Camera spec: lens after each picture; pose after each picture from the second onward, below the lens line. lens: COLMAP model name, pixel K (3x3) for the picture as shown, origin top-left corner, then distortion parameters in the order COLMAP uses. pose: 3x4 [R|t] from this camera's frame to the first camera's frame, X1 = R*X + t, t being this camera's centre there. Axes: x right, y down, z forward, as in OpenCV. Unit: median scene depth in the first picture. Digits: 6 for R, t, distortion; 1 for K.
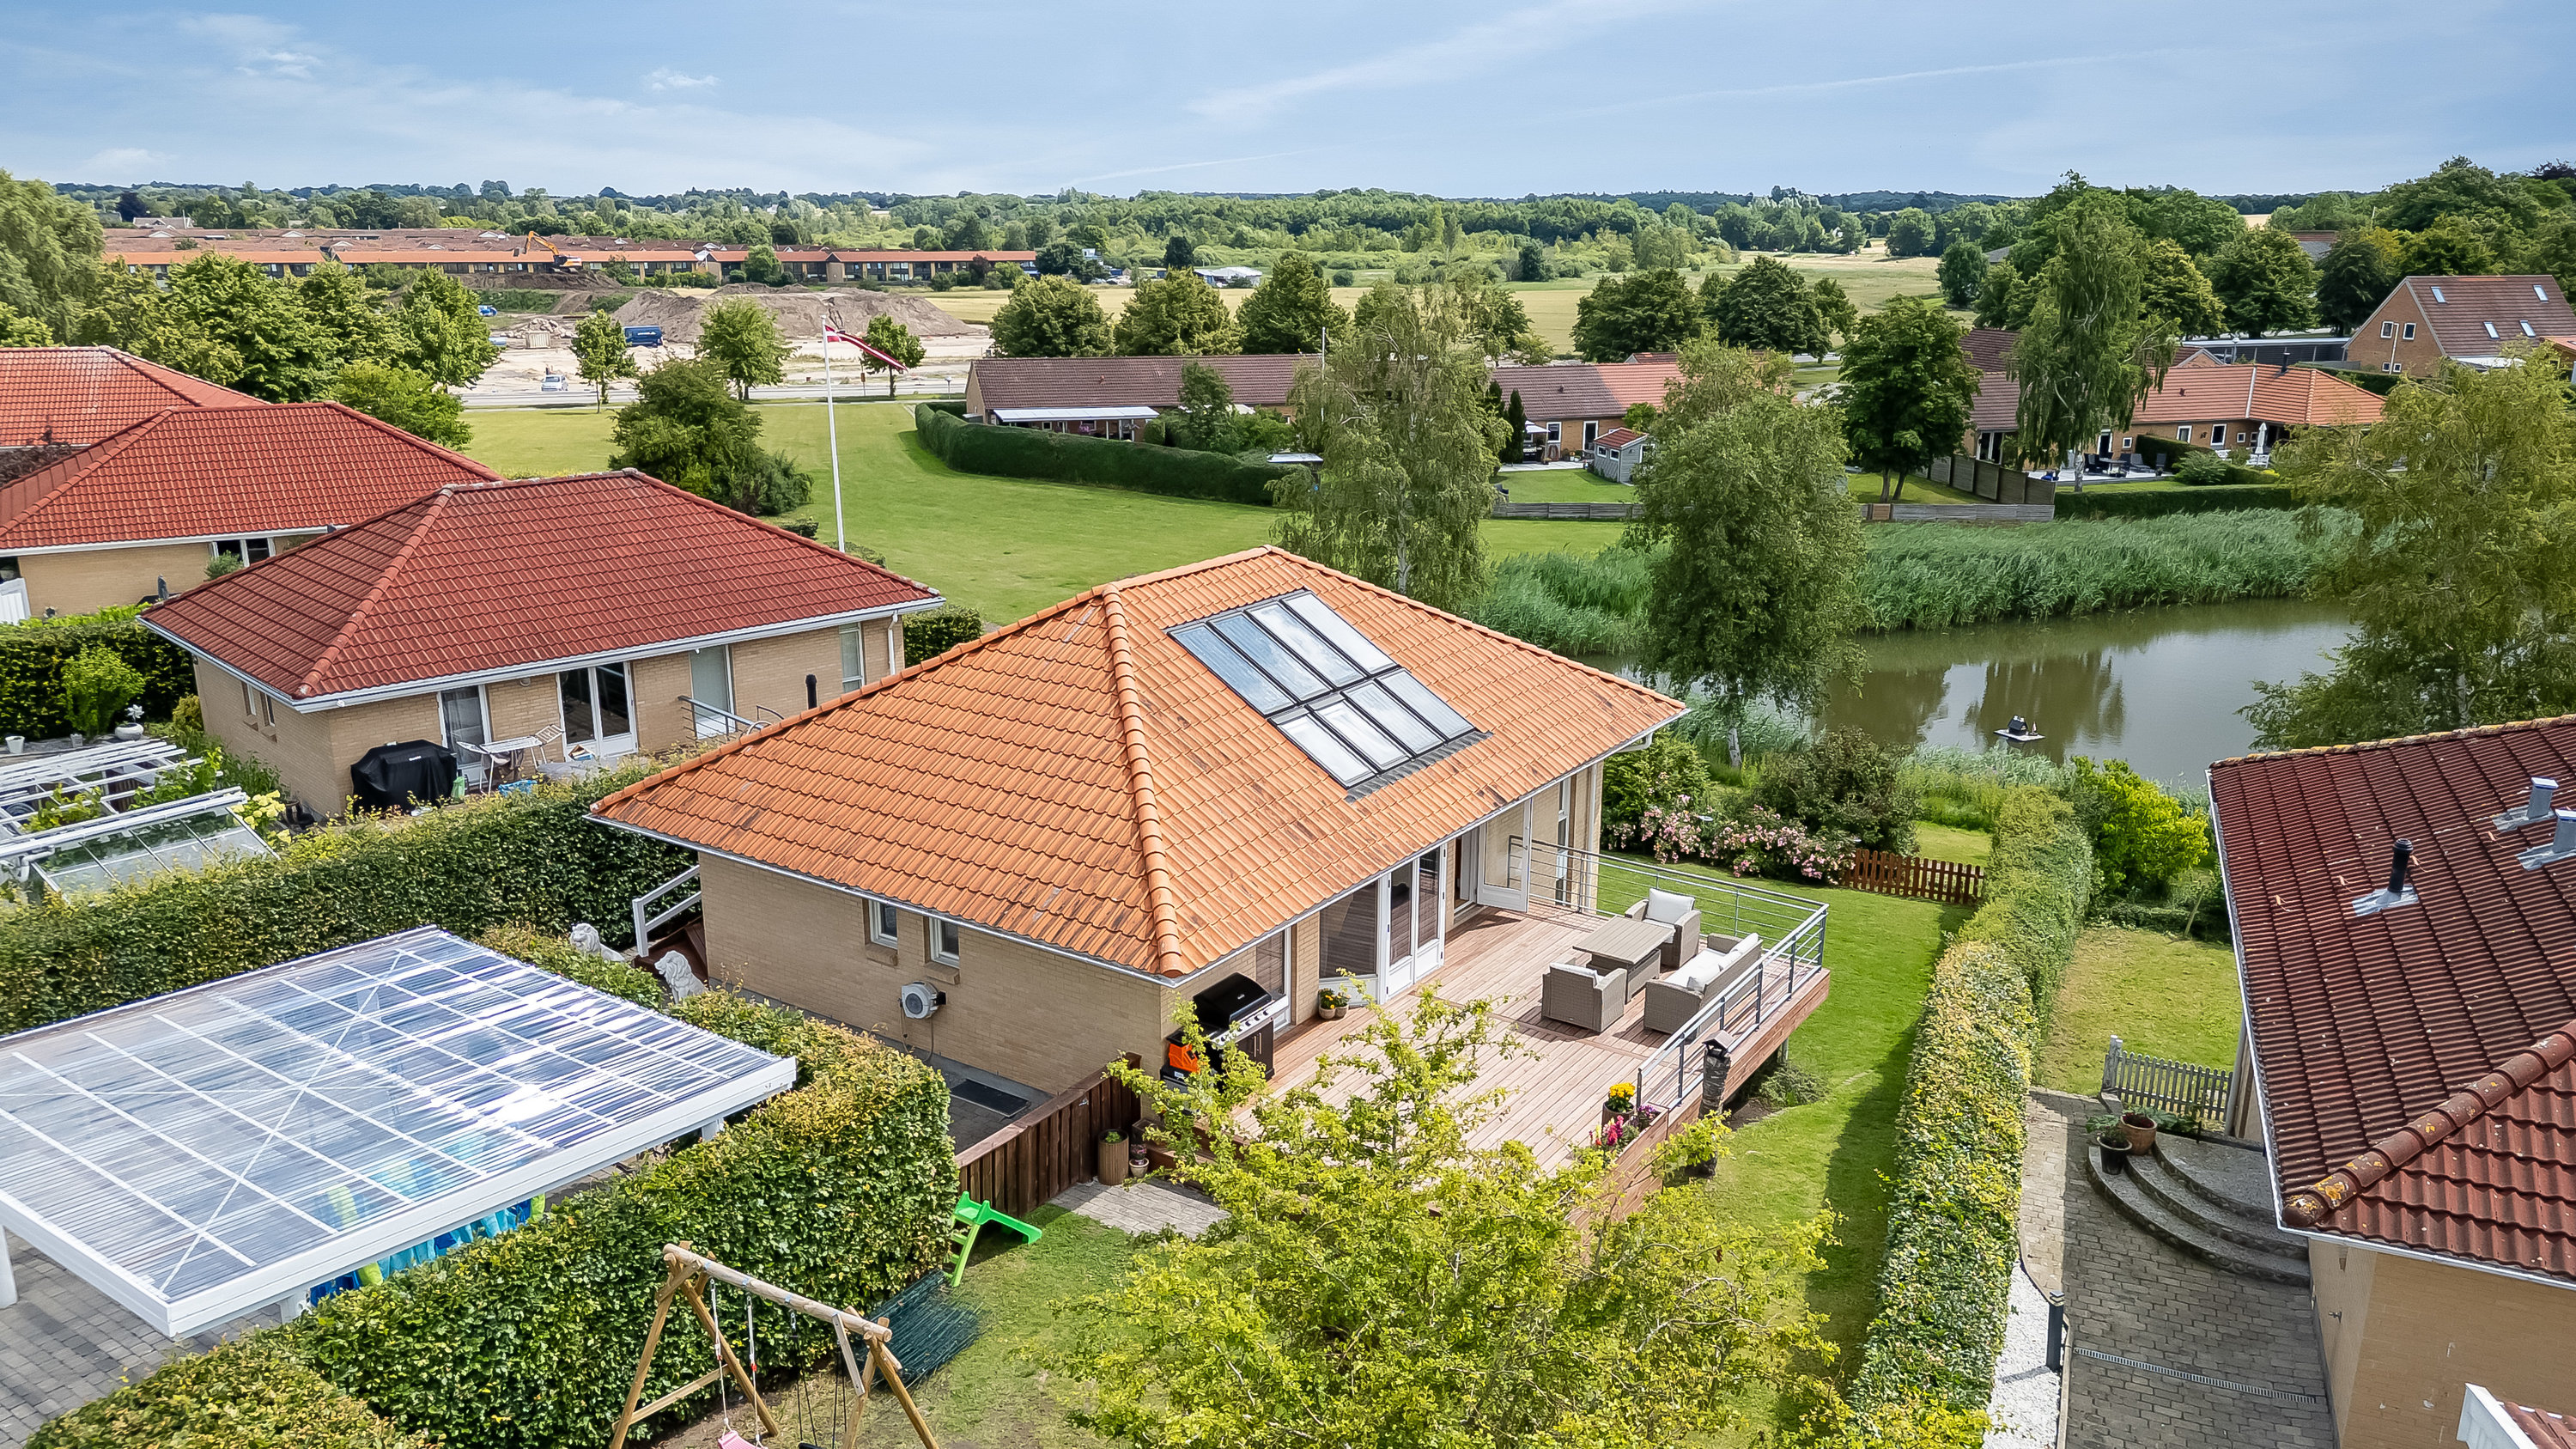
lens RADIAL K [[1843.4, 0, 1288.0], [0, 1843.4, 724.5], [0, 0, 1]] dist [0.091104, -0.094373]
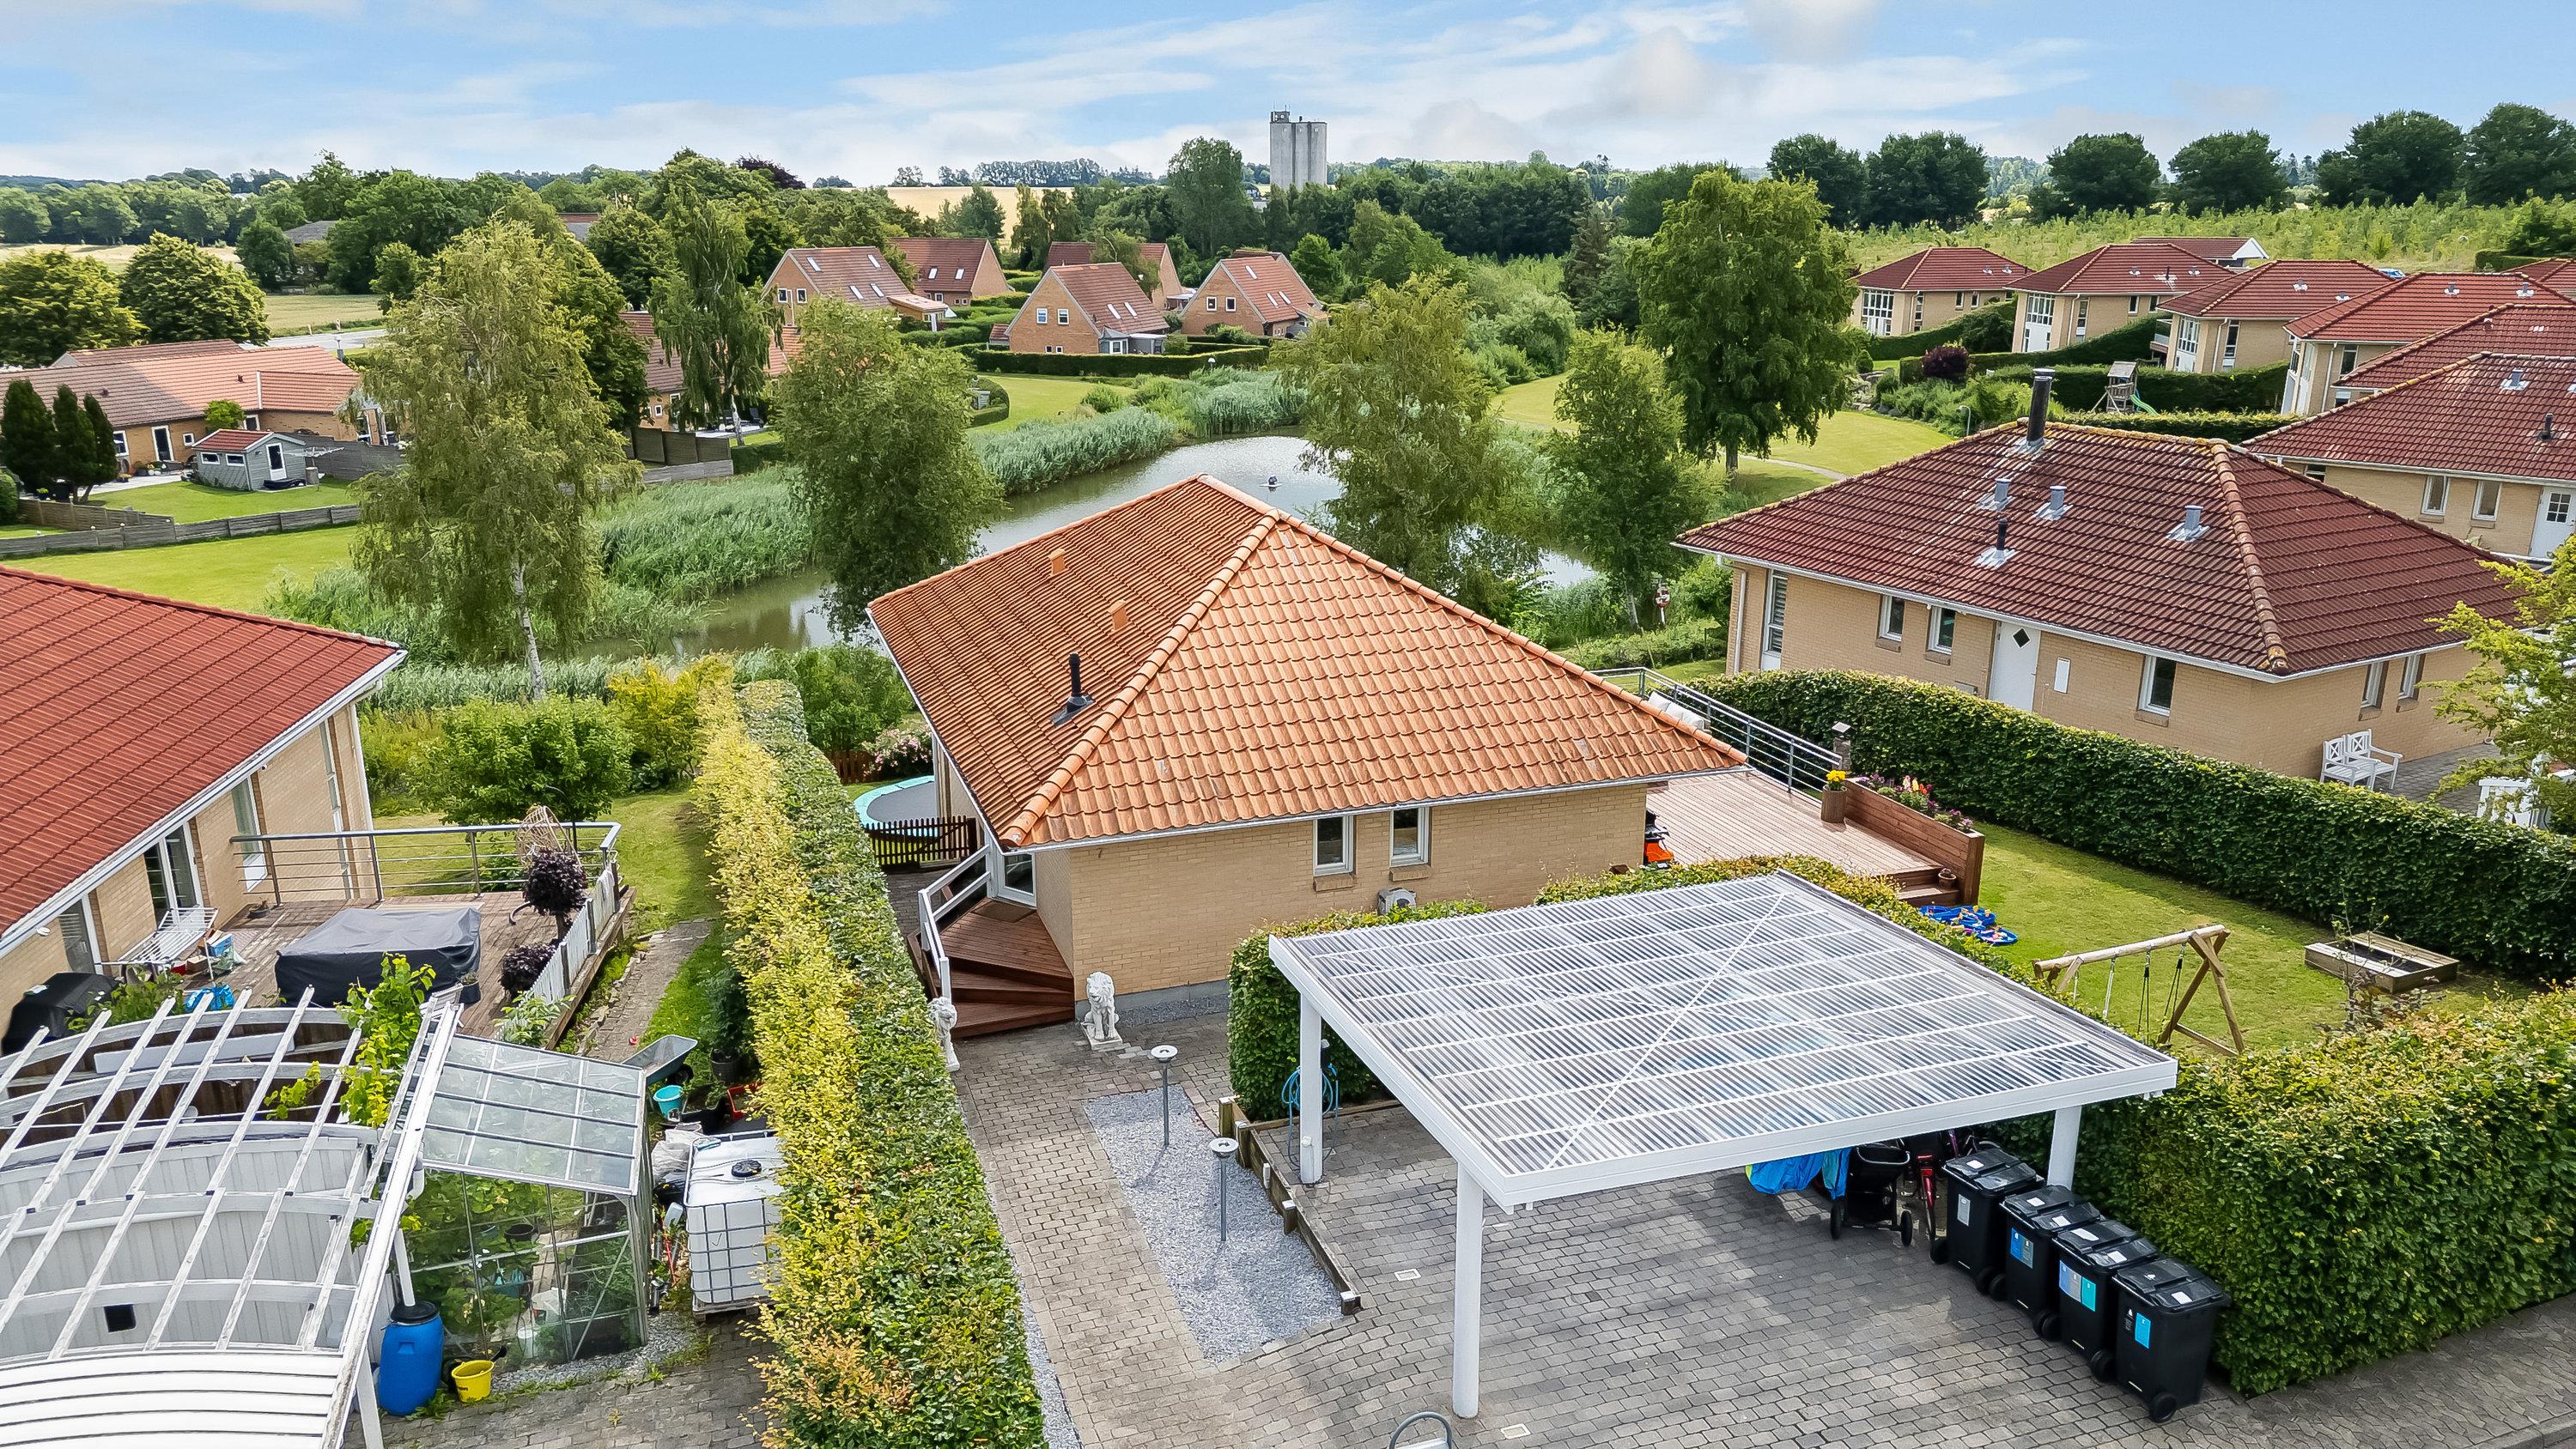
lens RADIAL K [[1814.7, 0, 1288.0], [0, 1814.7, 724.5], [0, 0, 1]] dist [0.086268, -0.087233]
pose [[0.599928, -0.223932, 0.768076, -0.156564], [0.215429, 0.969787, 0.114473, -0.012993], [-0.770504, 0.096790, 0.630043, 0.061231]]
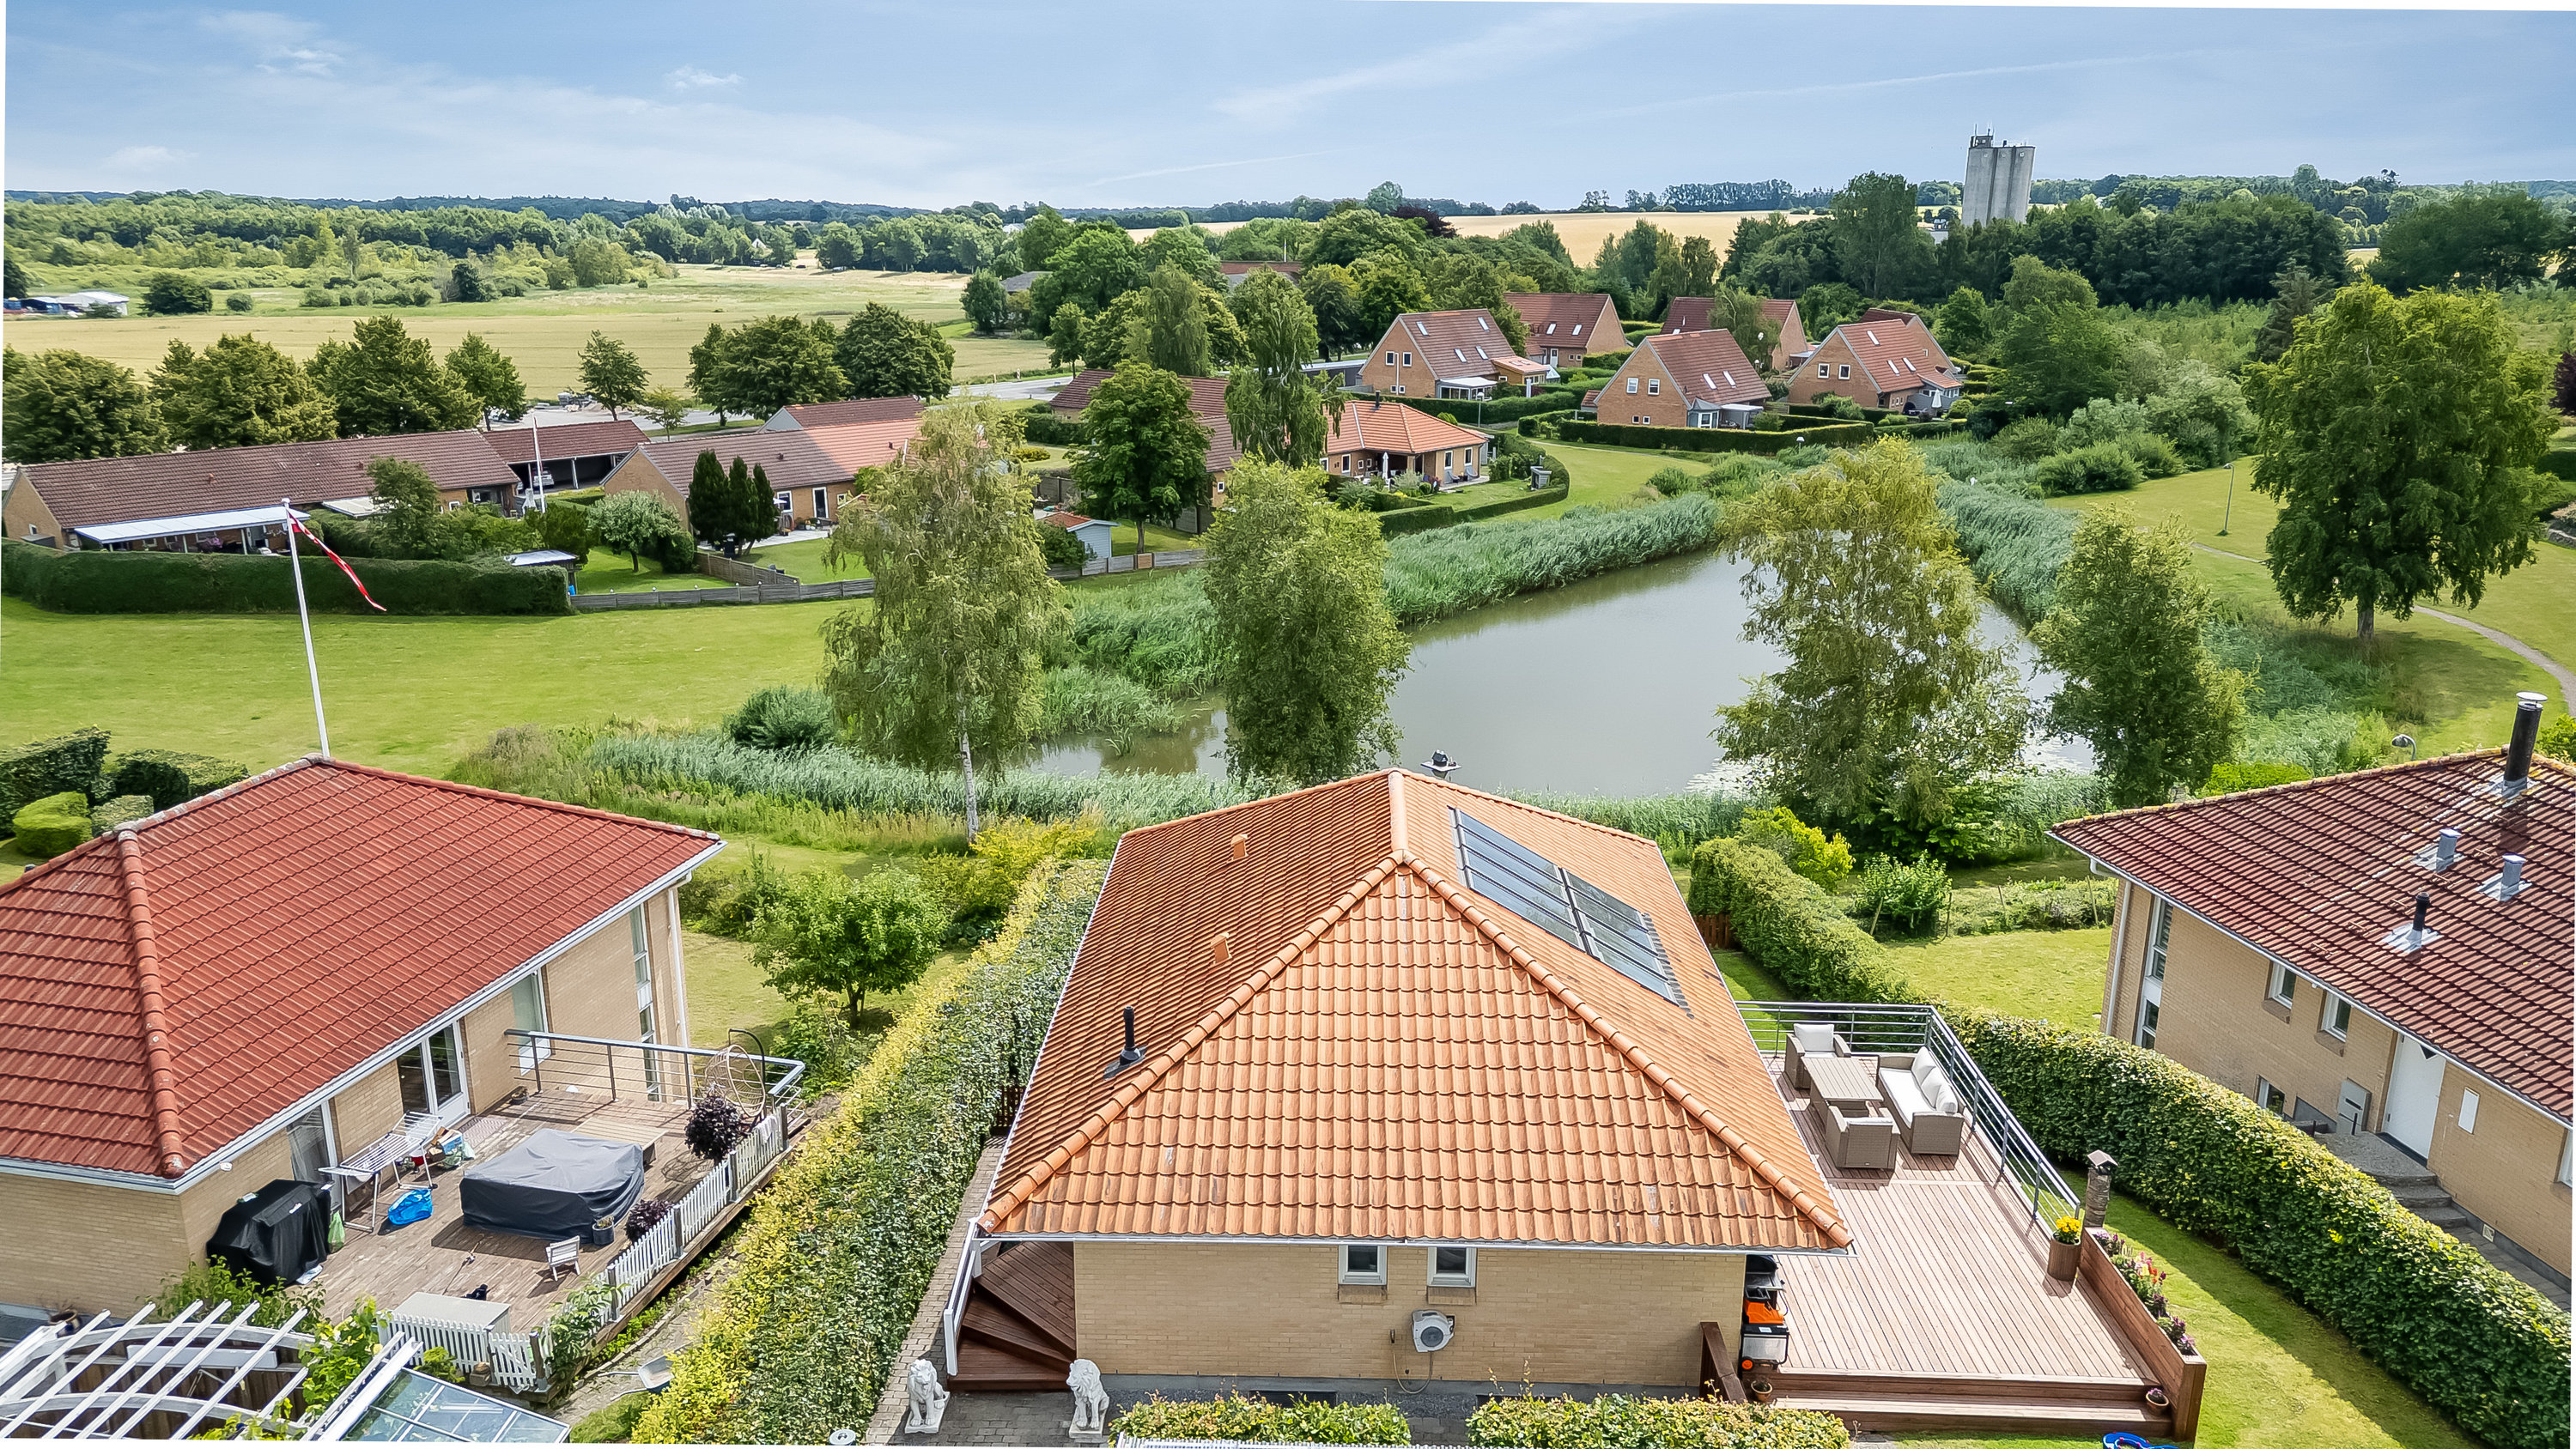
lens RADIAL K [[1814.7, 0, 1288.0], [0, 1814.7, 724.5], [0, 0, 1]] dist [0.086268, -0.087233]
pose [[0.843688, -0.146446, 0.516473, -0.109971], [0.145690, 0.988427, 0.042276, -0.033199], [-0.516687, 0.039577, 0.855259, 0.034311]]
